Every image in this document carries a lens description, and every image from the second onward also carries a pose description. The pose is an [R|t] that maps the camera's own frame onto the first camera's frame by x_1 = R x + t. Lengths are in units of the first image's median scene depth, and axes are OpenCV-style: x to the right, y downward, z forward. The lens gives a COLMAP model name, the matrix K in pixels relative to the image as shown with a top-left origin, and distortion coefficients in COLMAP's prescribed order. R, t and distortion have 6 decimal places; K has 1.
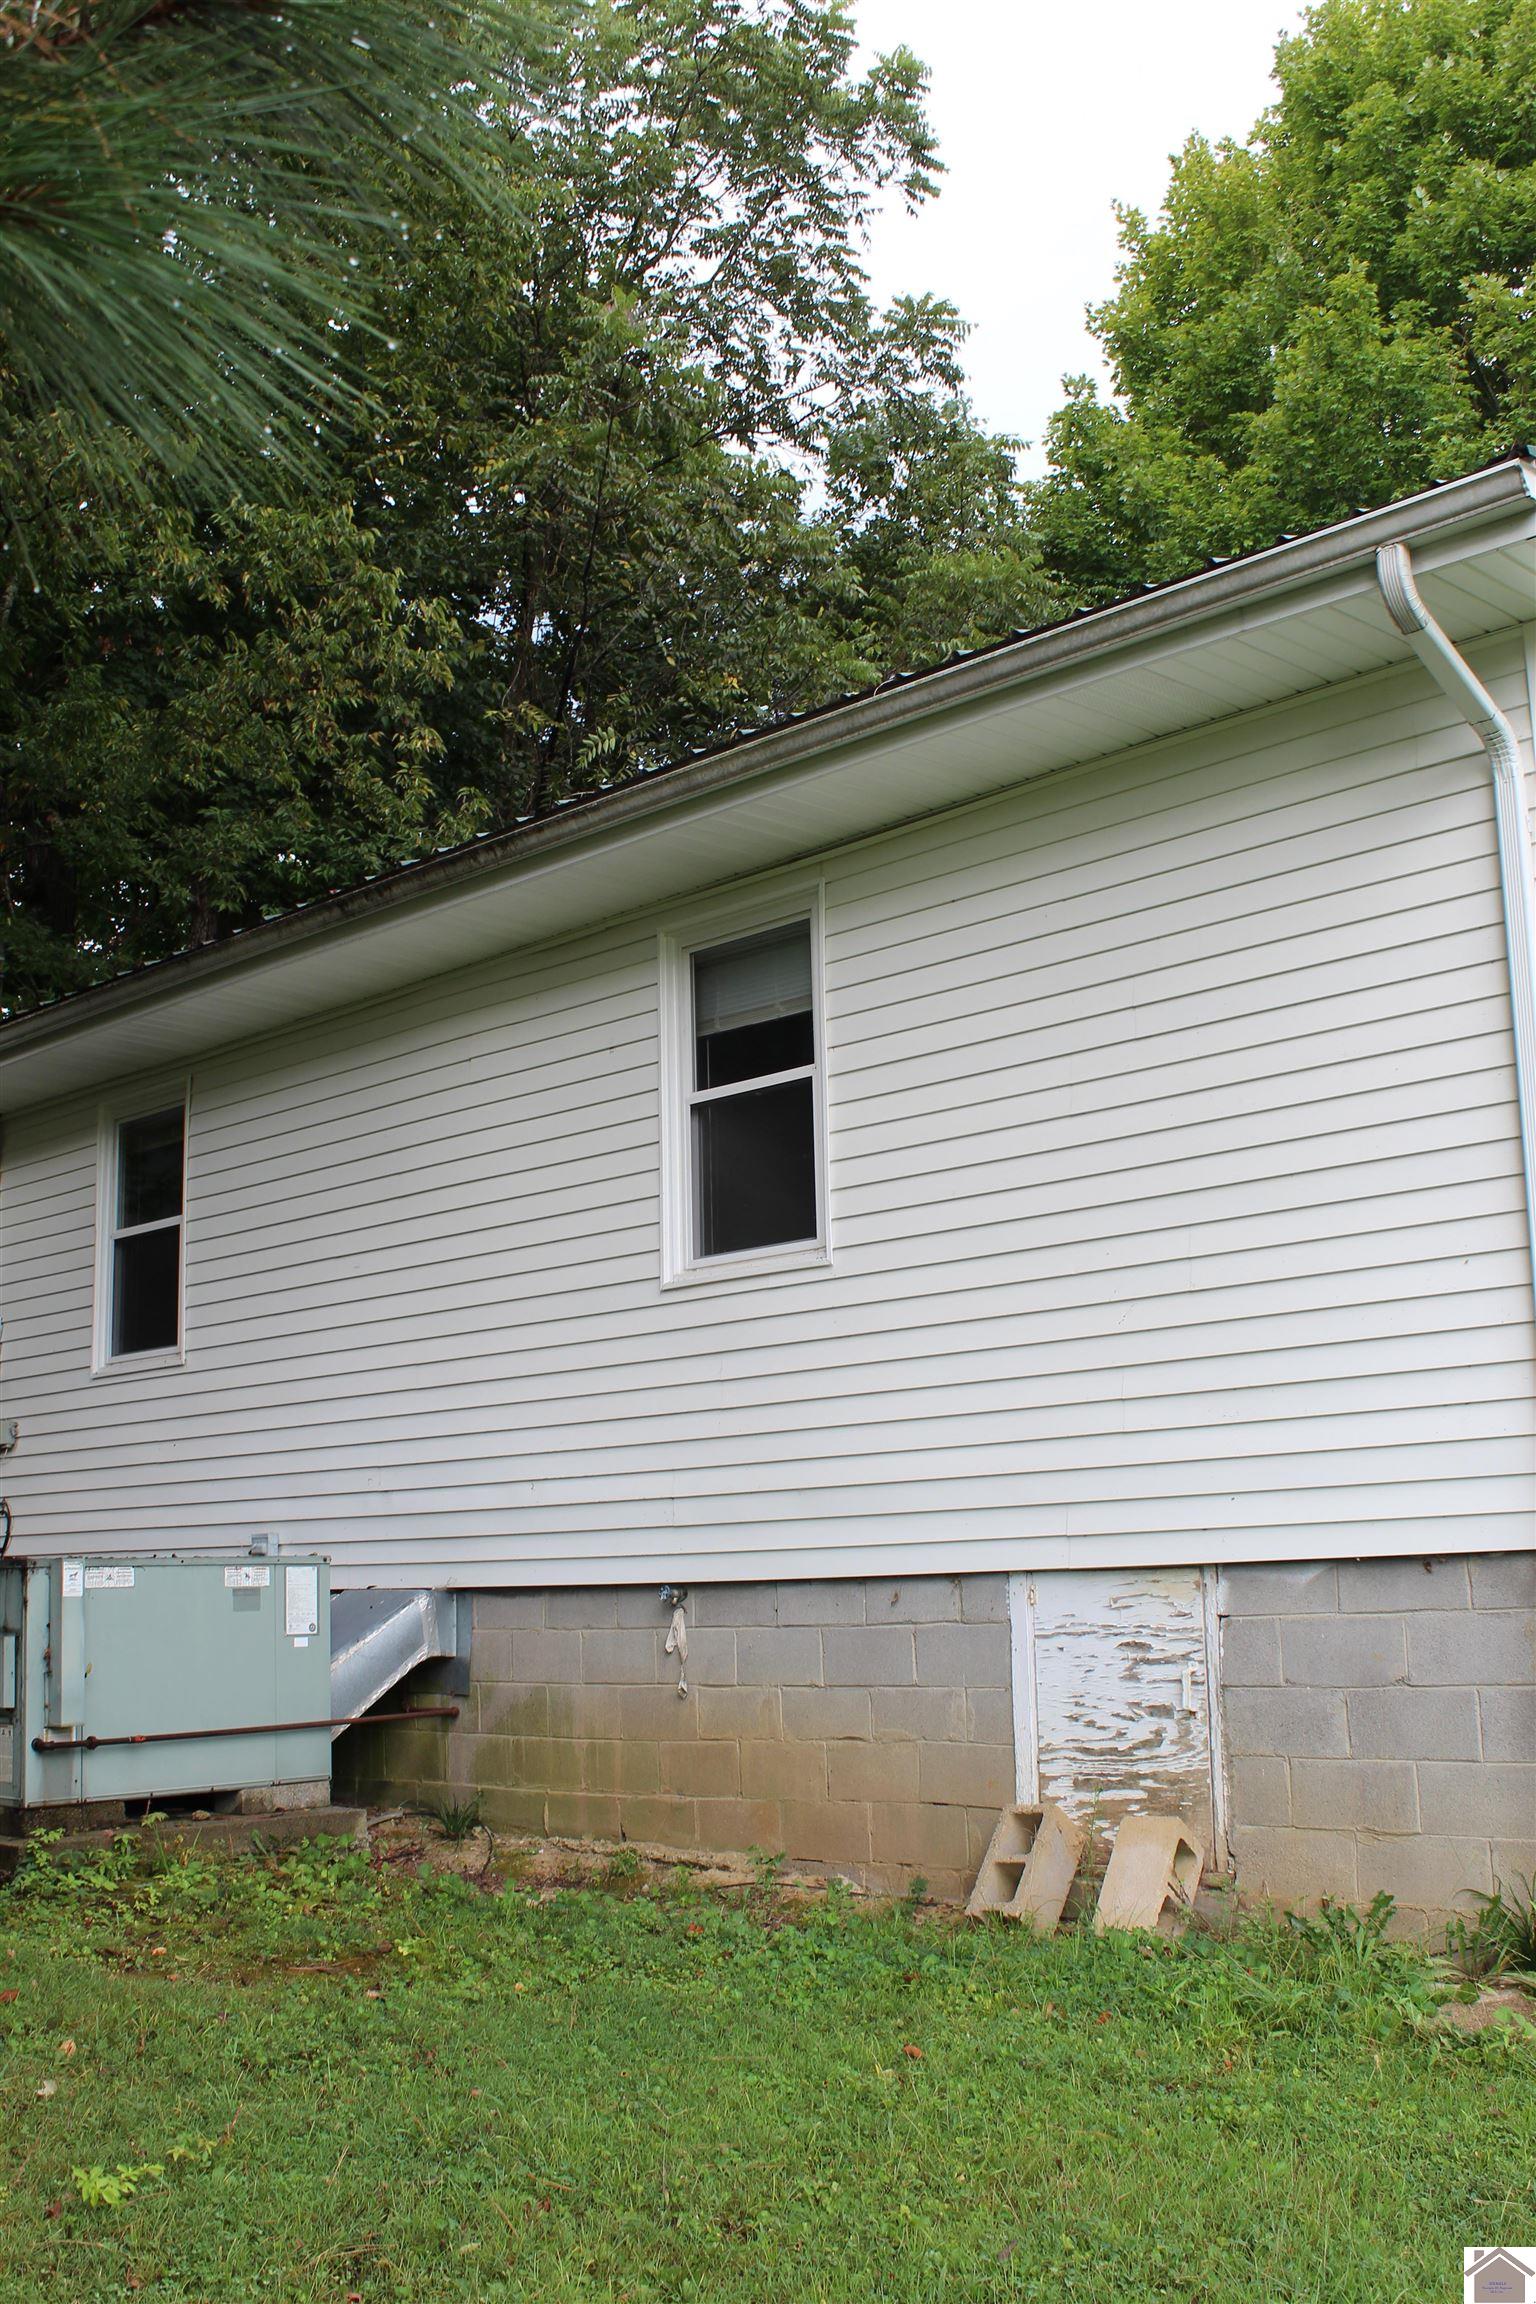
lens RADIAL K [[2276.2, 0, 768.0], [0, 2276.2, 1152.0], [0, 0, 1]] dist [-0.178148, 0.194608]
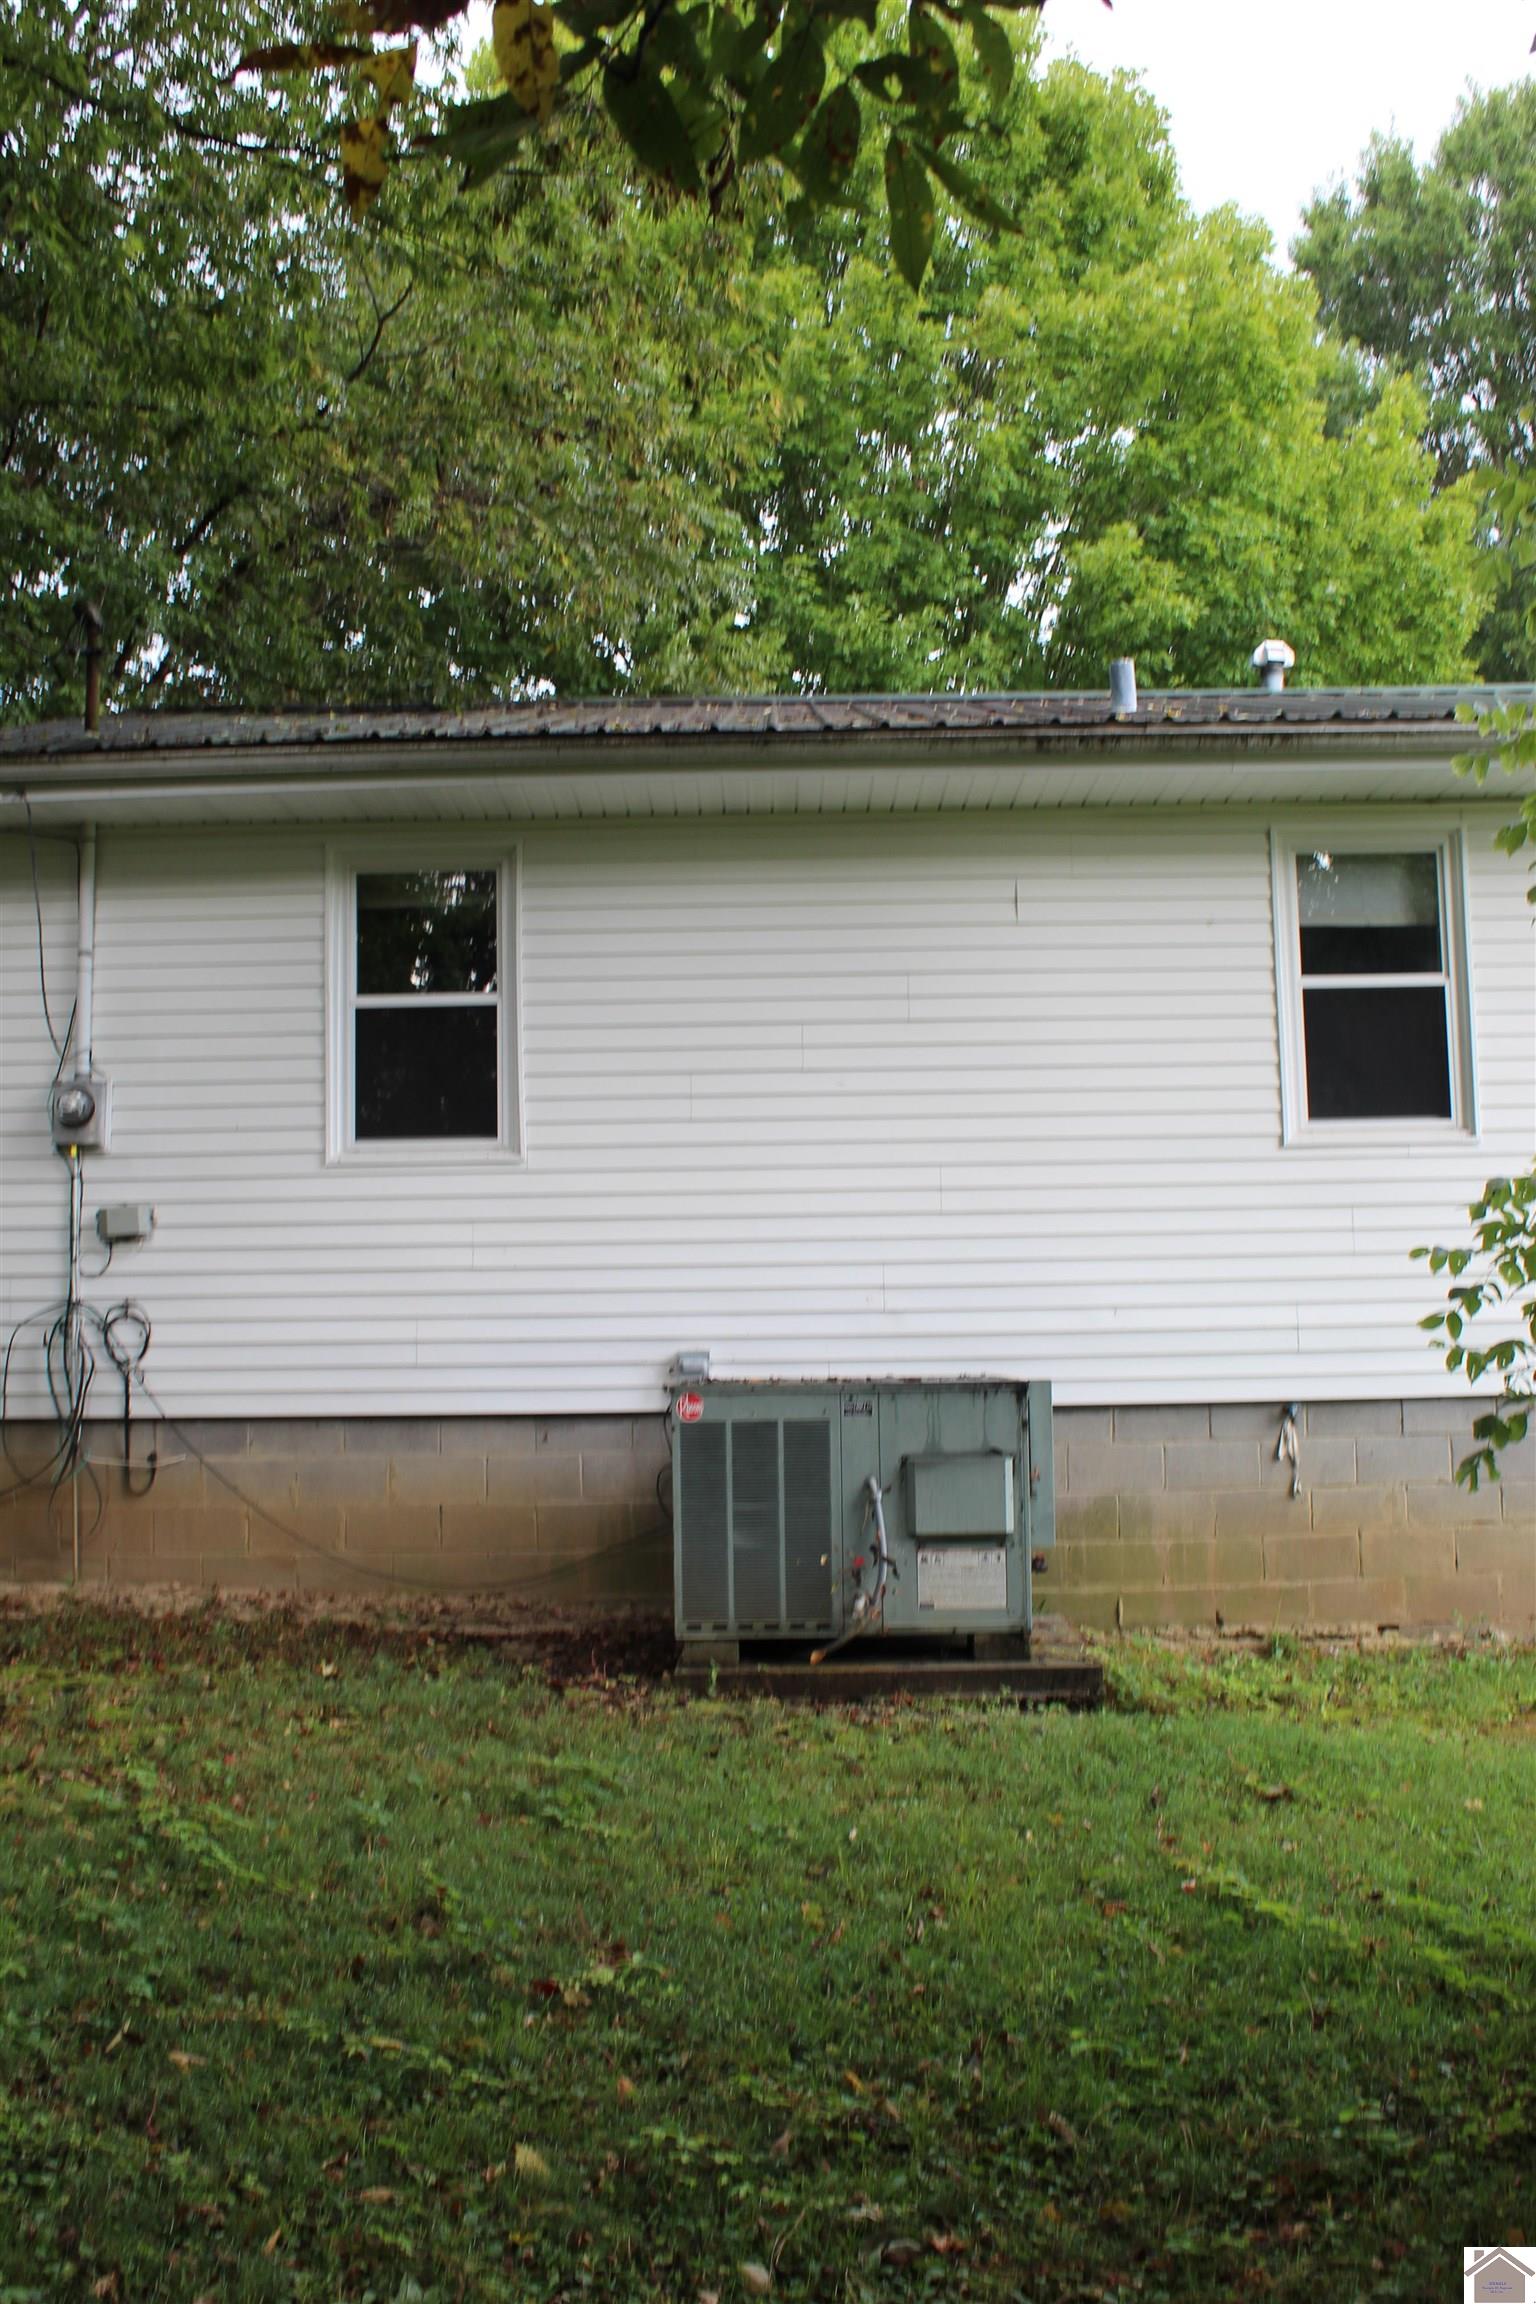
lens RADIAL K [[2270.1, 0, 763.4], [0, 2270.1, 1178.0], [0, 0, 1]] dist [-0.158311, 0.172757]
pose [[0.742520, 0.072467, 0.665892, -1.062124], [-0.131146, 0.990618, 0.038431, 0.071690], [-0.656860, -0.115865, 0.745057, 0.343752]]
